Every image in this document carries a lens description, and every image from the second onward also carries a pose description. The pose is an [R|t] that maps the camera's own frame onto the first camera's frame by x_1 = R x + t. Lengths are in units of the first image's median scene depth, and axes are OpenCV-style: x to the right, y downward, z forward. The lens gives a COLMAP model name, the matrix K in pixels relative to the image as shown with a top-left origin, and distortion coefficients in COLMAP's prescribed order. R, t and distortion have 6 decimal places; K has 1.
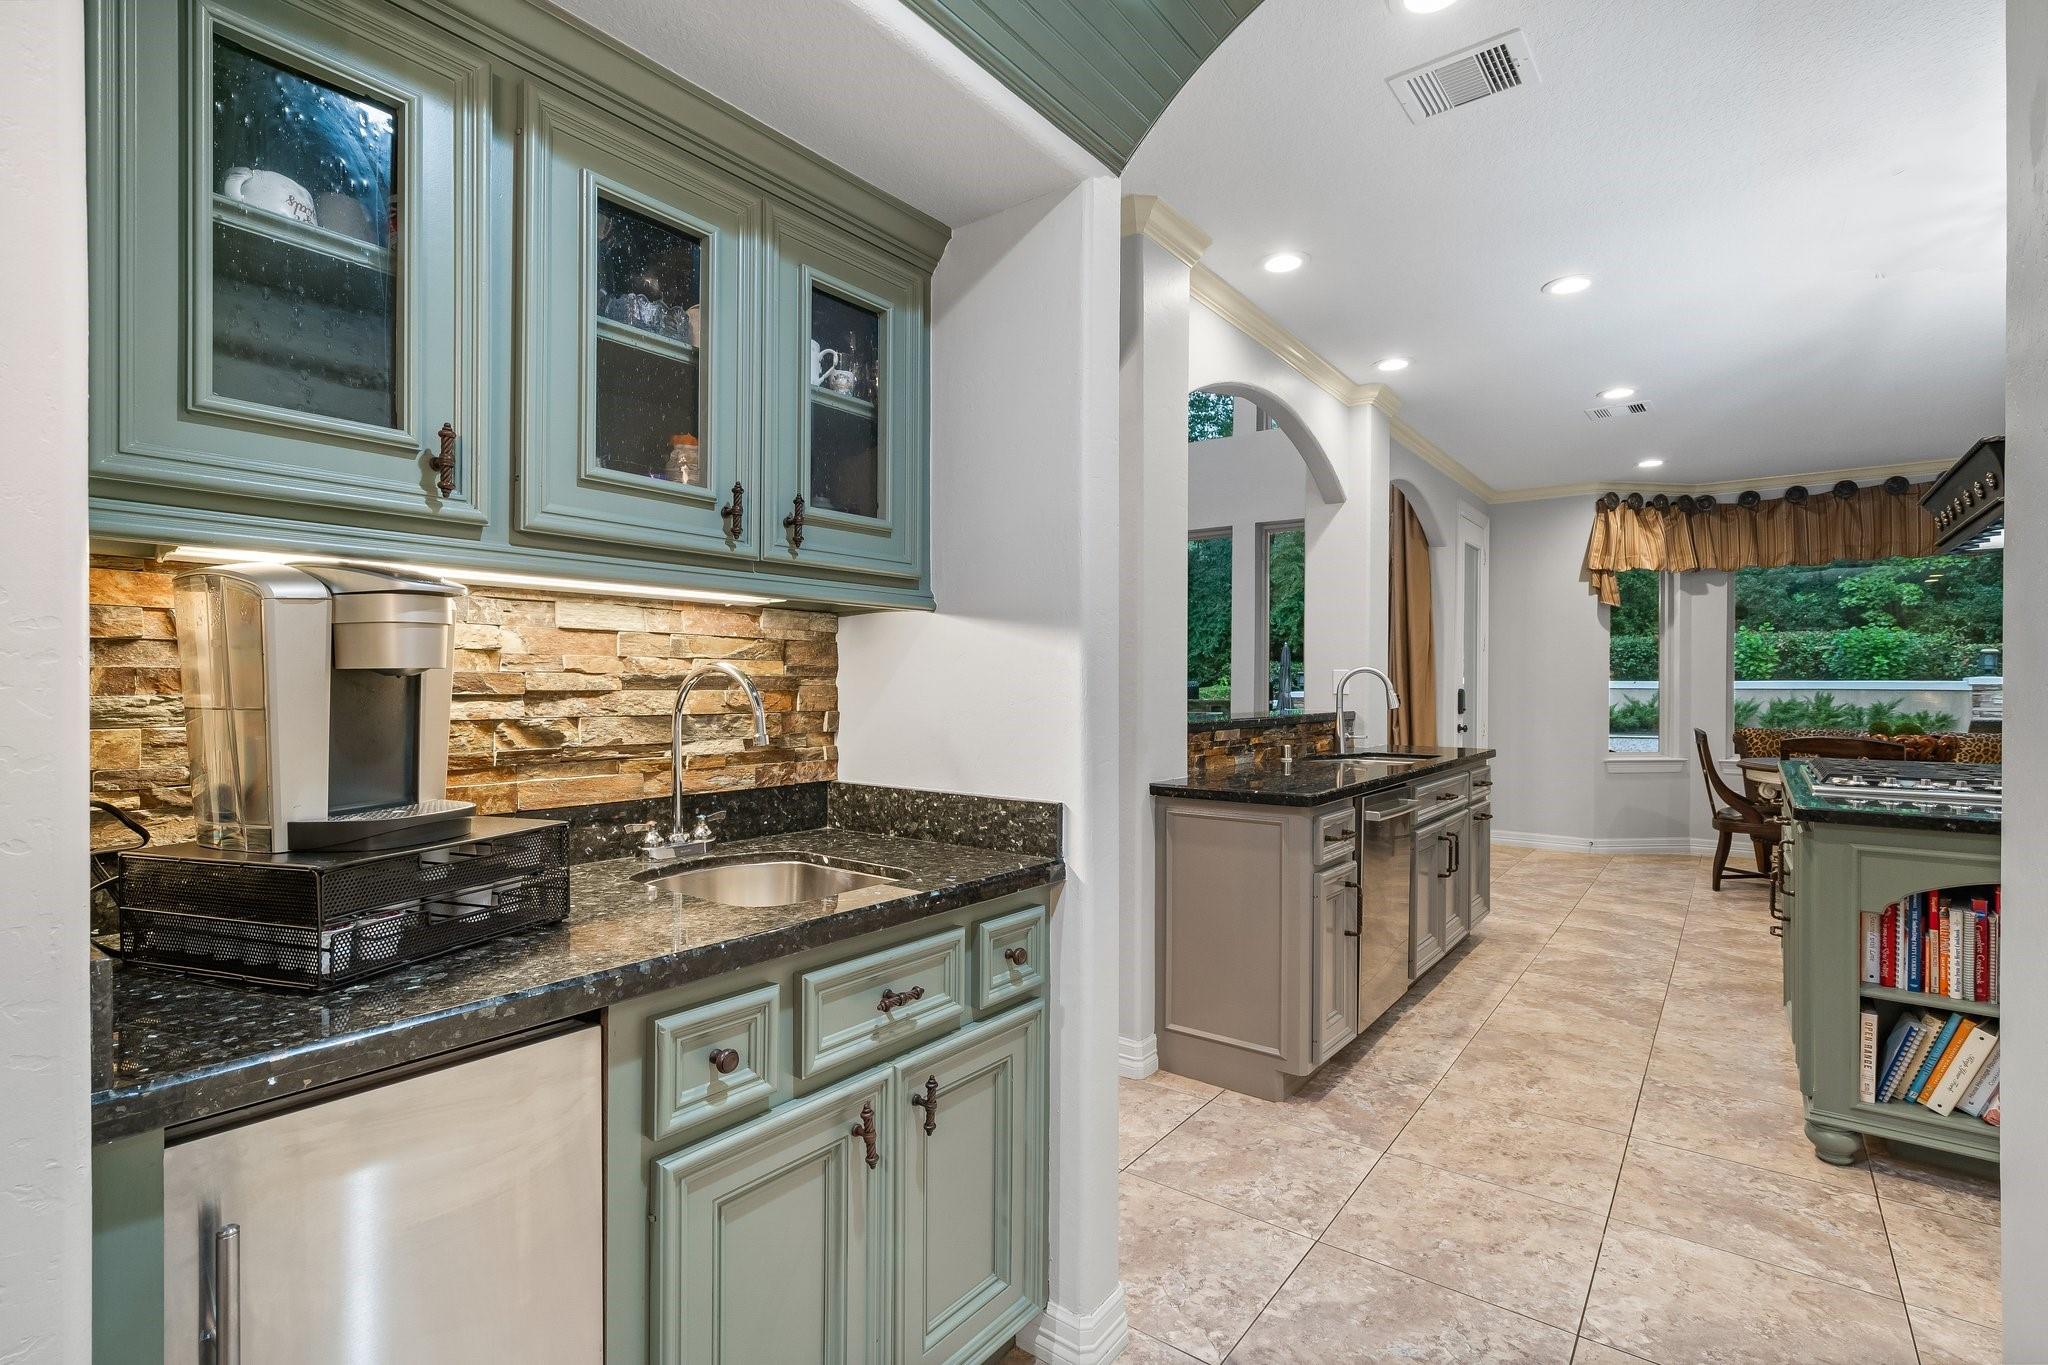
lens RADIAL K [[947.0, 0, 1027.2], [0, 947.0, 684.9], [0, 0, 1]] dist [0.000679, 0.000177]
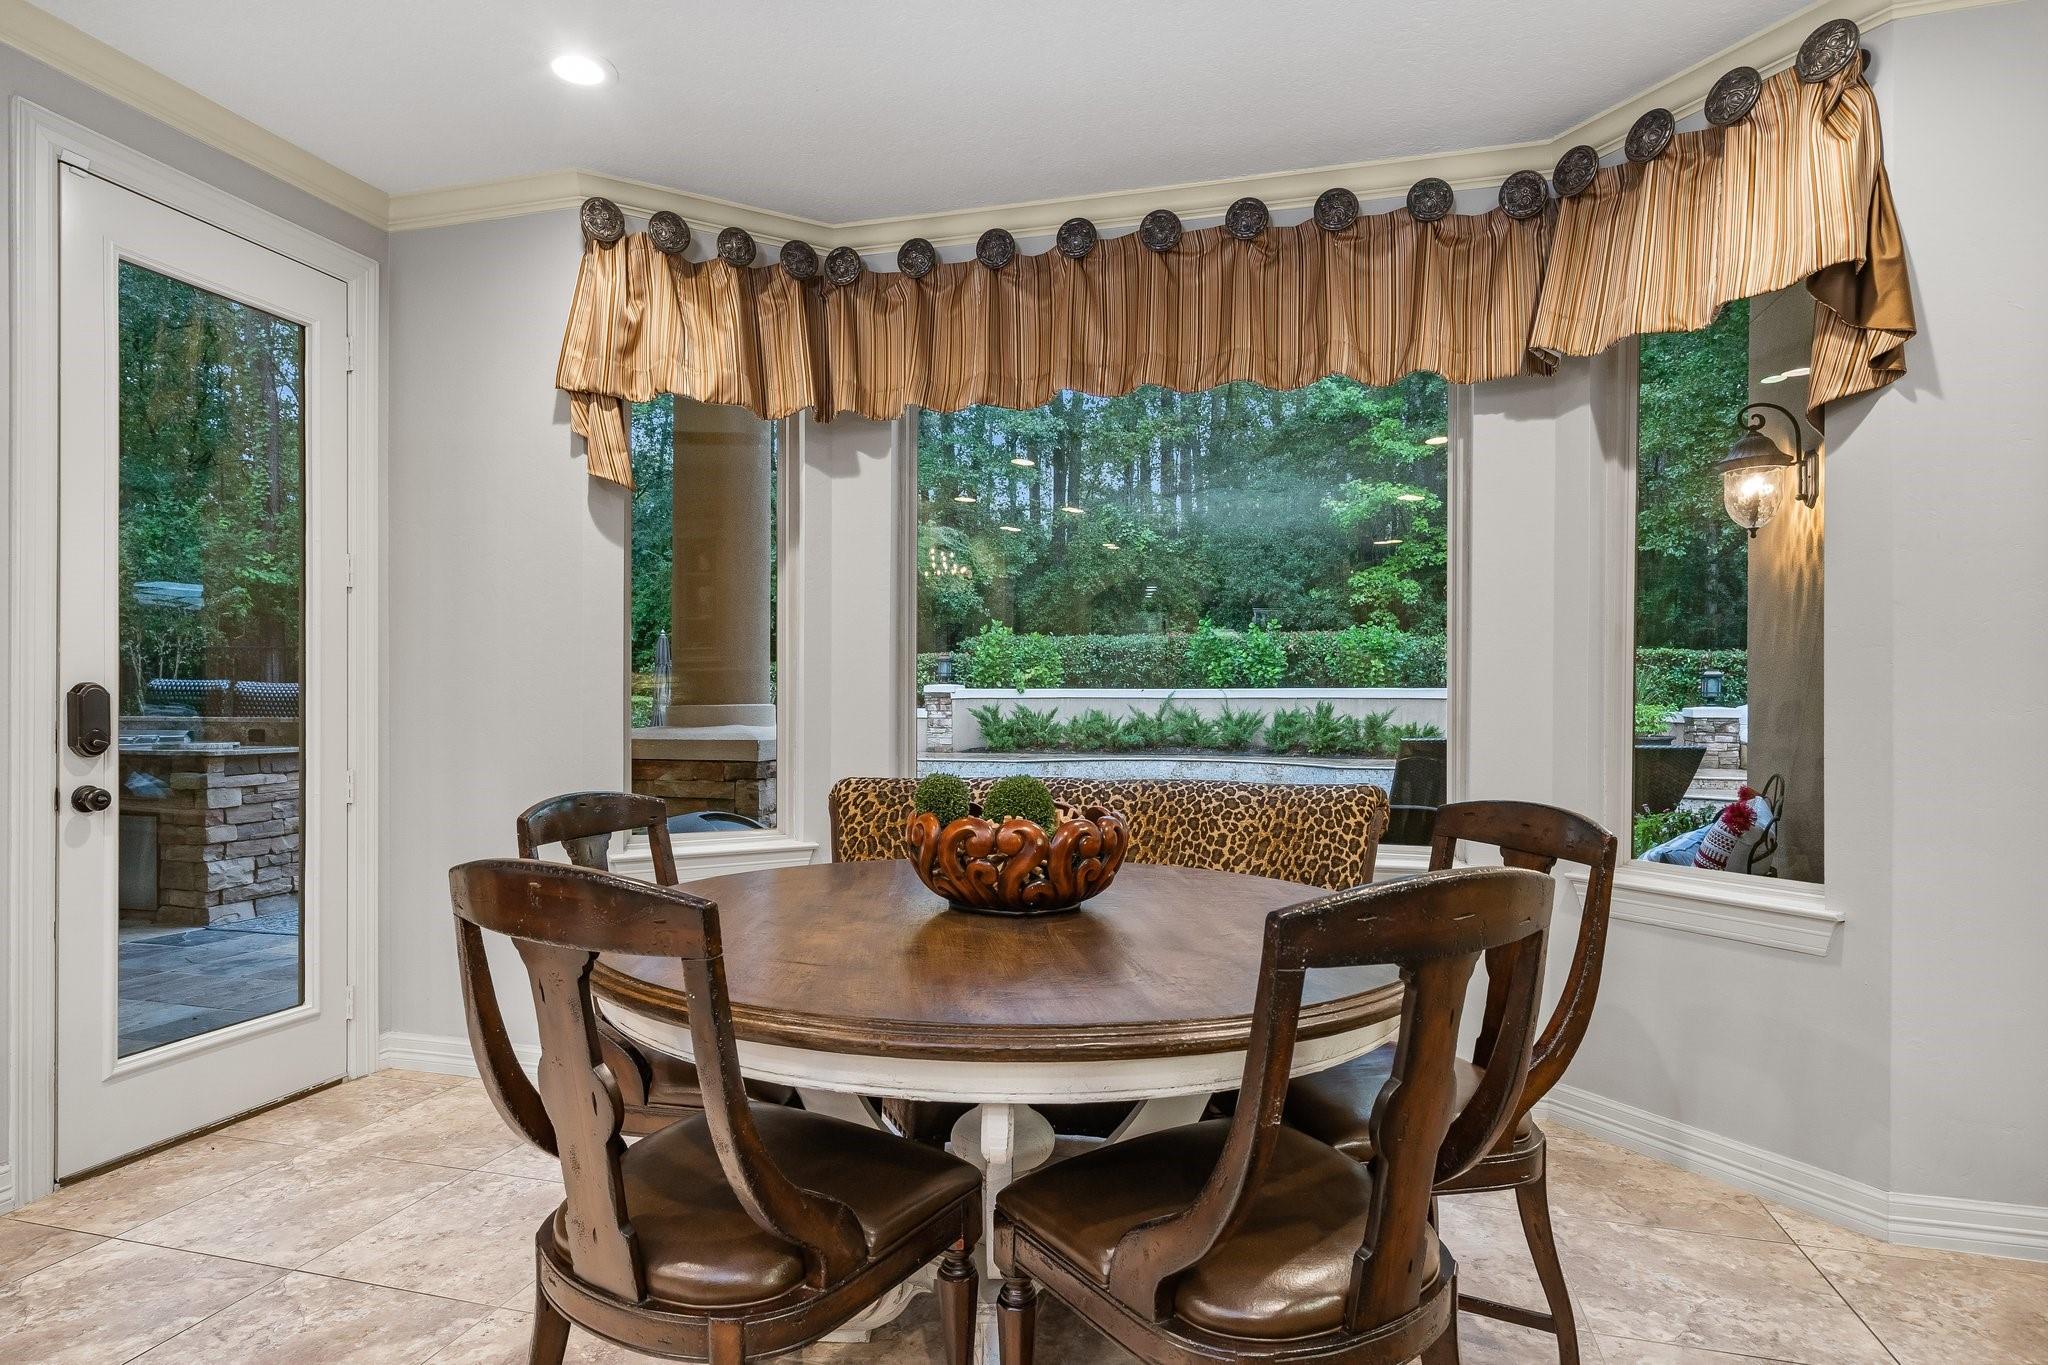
lens RADIAL K [[1101.8, 0, 1021.7], [0, 1101.8, 693.1], [0, 0, 1]] dist [-0.006480, -0.000362]
pose [[0.930165, 0.000497, 0.367141, 0.239707], [0.001104, 0.999991, -0.004151, 0.004066], [-0.367140, 0.004267, 0.930156, 0.194304]]
